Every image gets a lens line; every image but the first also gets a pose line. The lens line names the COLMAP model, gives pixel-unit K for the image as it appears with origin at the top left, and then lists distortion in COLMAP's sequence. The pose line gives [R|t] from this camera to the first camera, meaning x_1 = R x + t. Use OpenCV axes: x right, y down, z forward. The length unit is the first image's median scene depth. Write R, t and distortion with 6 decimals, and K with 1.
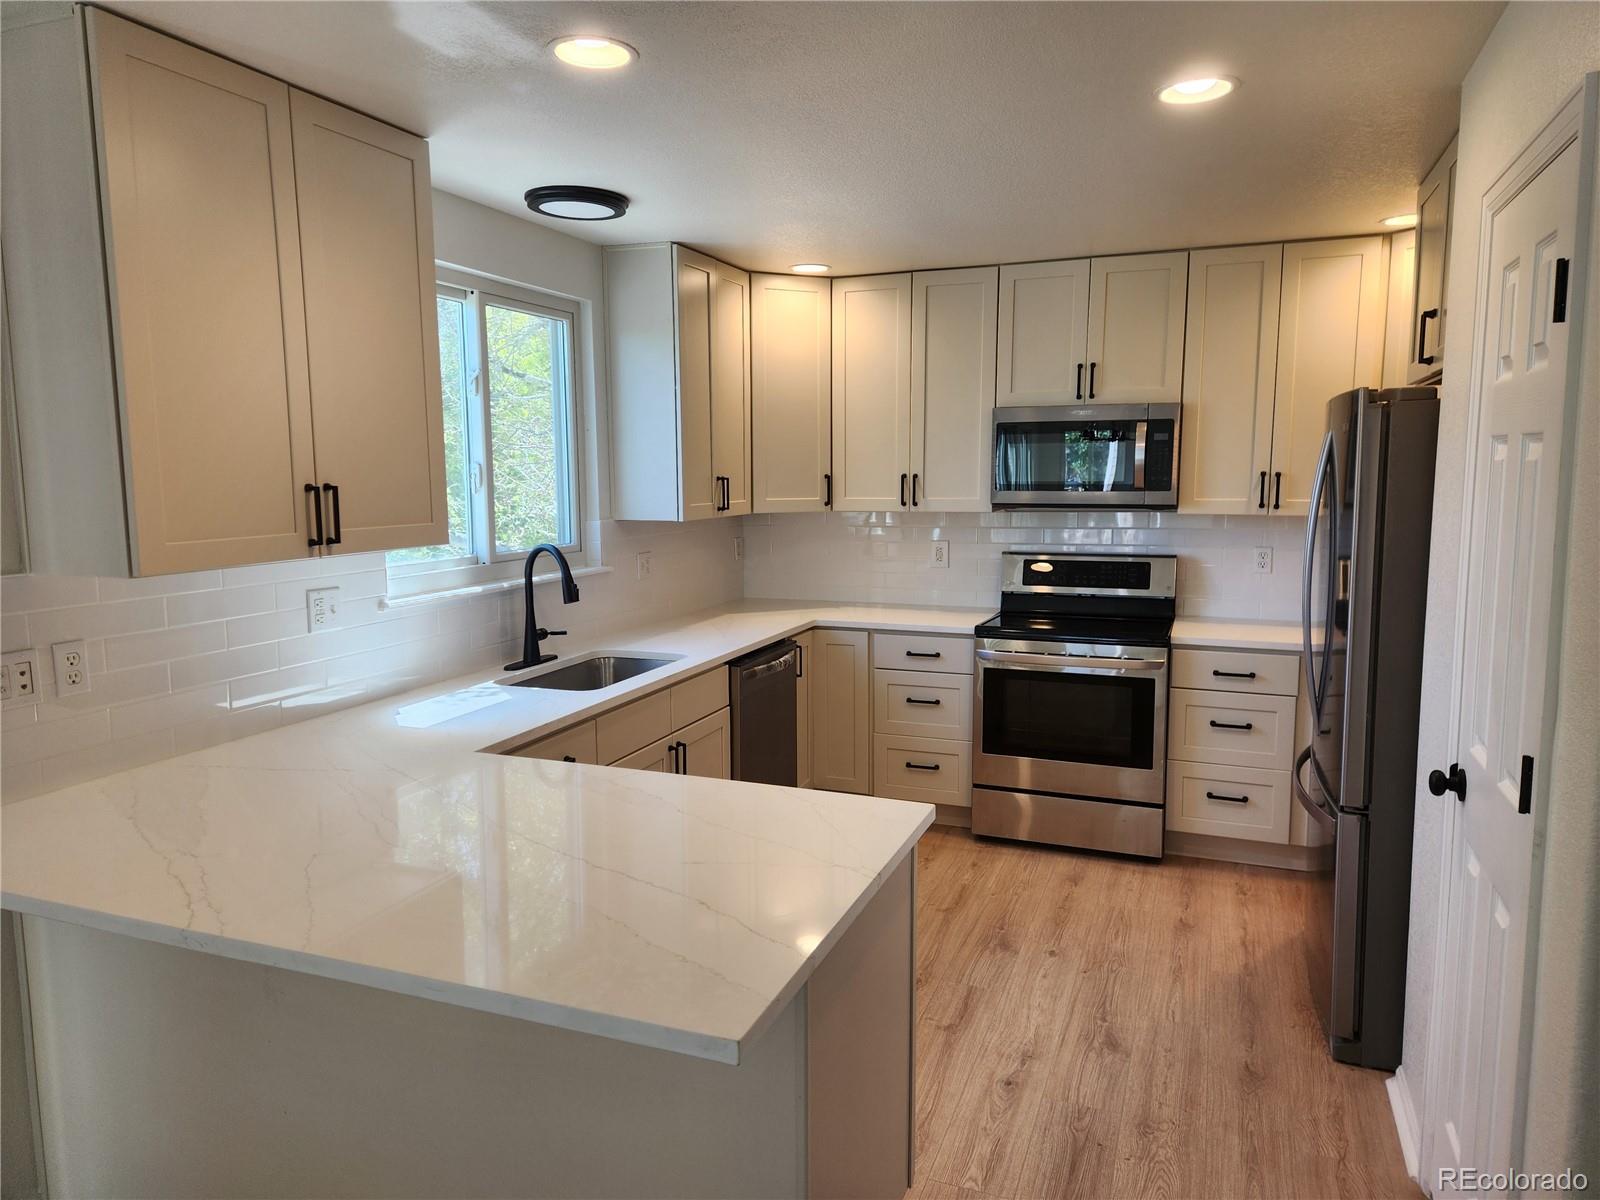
lens RADIAL K [[1068.1, 0, 800.0], [0, 1068.1, 600.0], [0, 0, 1]] dist [0.042975, -0.036175]
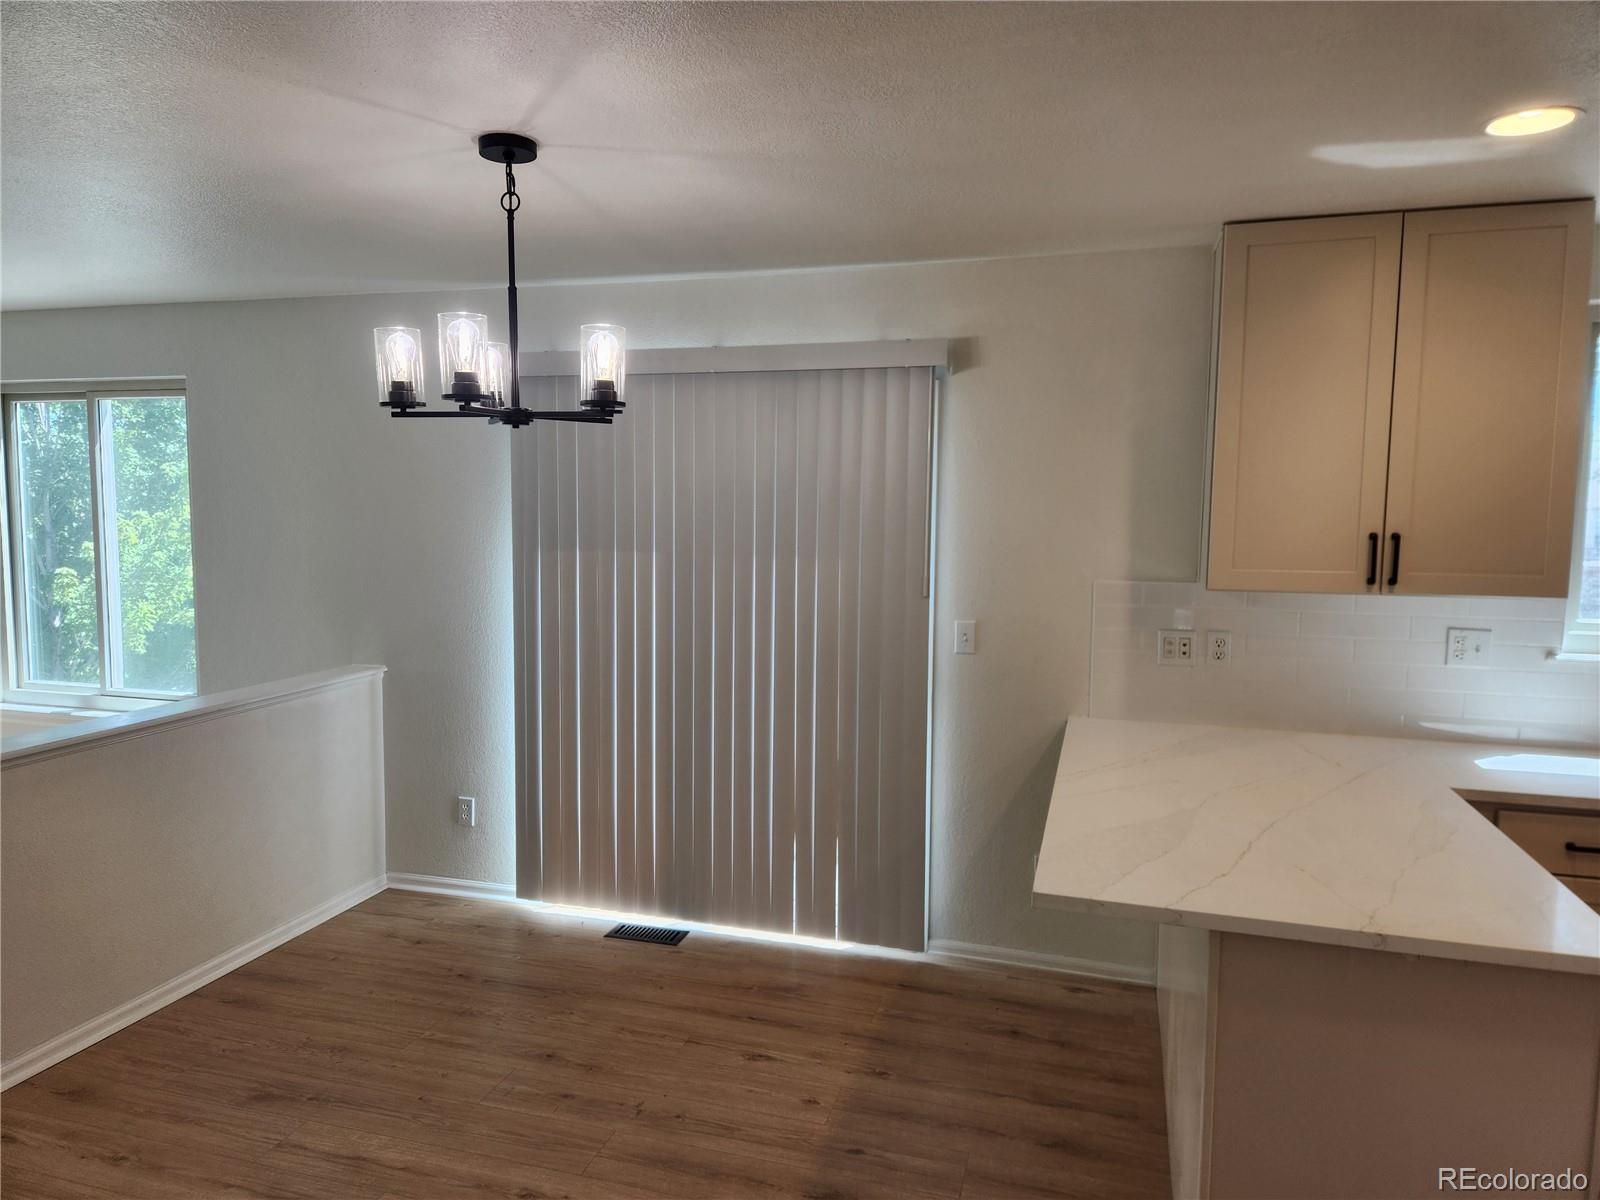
lens RADIAL K [[1068.1, 0, 800.0], [0, 1068.1, 600.0], [0, 0, 1]] dist [0.042975, -0.036175]
pose [[-0.070616, 0.077693, -0.994473, 0.814429], [-0.119944, 0.989067, 0.085787, -0.060177], [0.990266, 0.125339, -0.060525, 0.430477]]
